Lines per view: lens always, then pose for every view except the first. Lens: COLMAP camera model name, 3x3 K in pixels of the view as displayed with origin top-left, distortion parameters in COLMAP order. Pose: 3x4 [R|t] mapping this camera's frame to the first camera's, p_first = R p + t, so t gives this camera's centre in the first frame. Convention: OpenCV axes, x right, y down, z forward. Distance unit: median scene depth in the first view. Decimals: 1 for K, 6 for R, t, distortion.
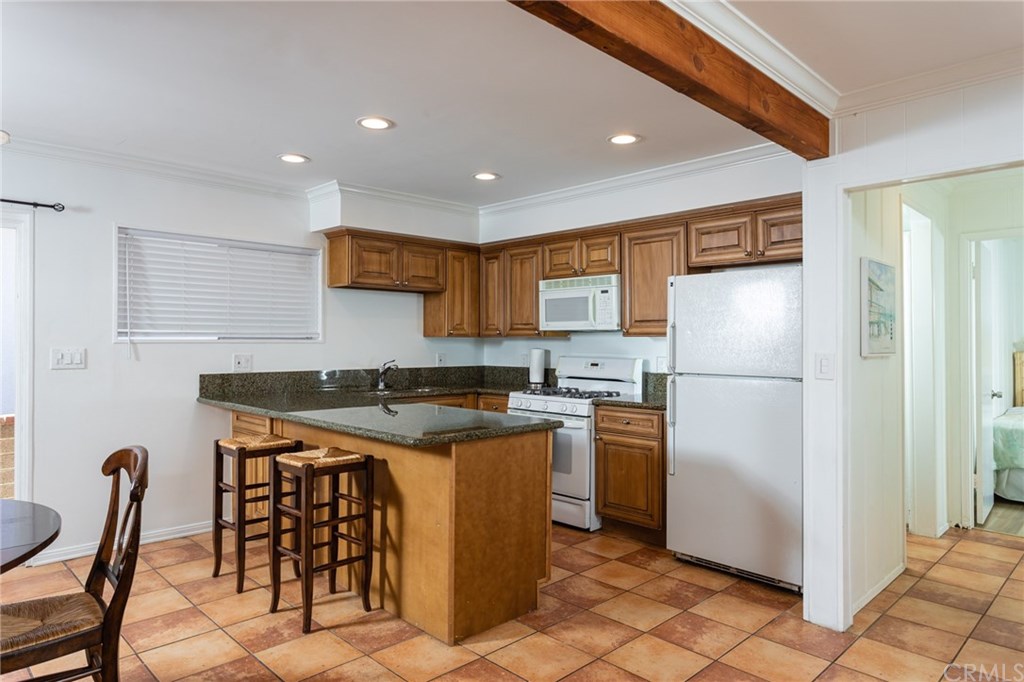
lens RADIAL K [[637.6, 0, 512.0], [0, 637.6, 341.0], [0, 0, 1]] dist [-0.002276, -0.000232]
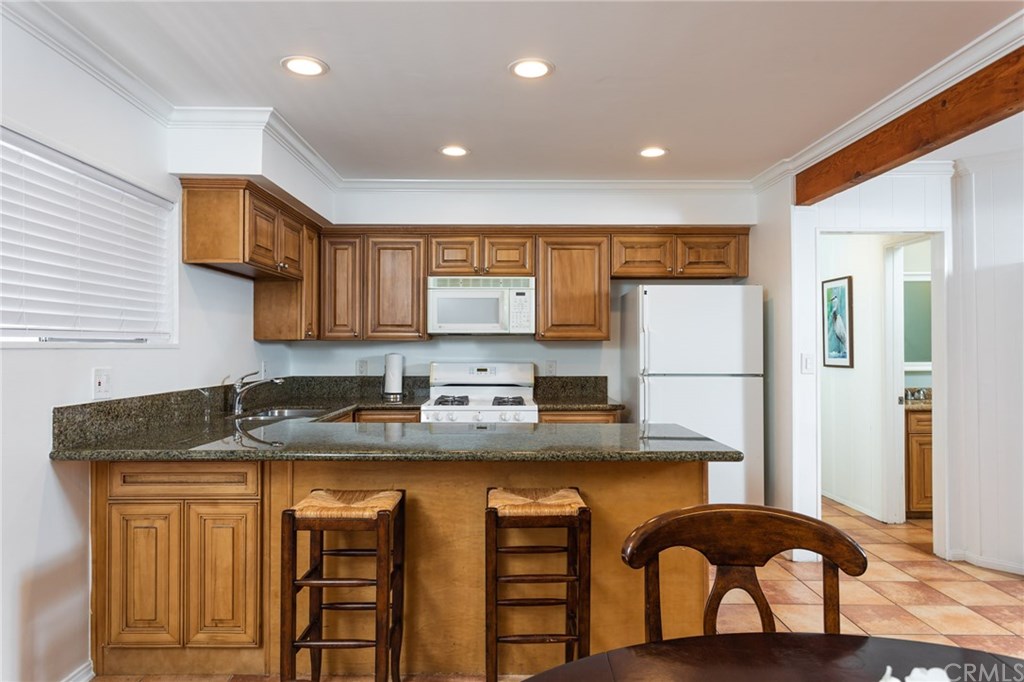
lens RADIAL K [[646.7, 0, 512.0], [0, 646.7, 341.0], [0, 0, 1]] dist [-0.000074, 0.002226]
pose [[0.694510, 0.003940, 0.719473, -0.587364], [0.001225, 0.999977, -0.006659, 0.000661], [-0.719482, 0.005506, 0.694489, 0.334503]]
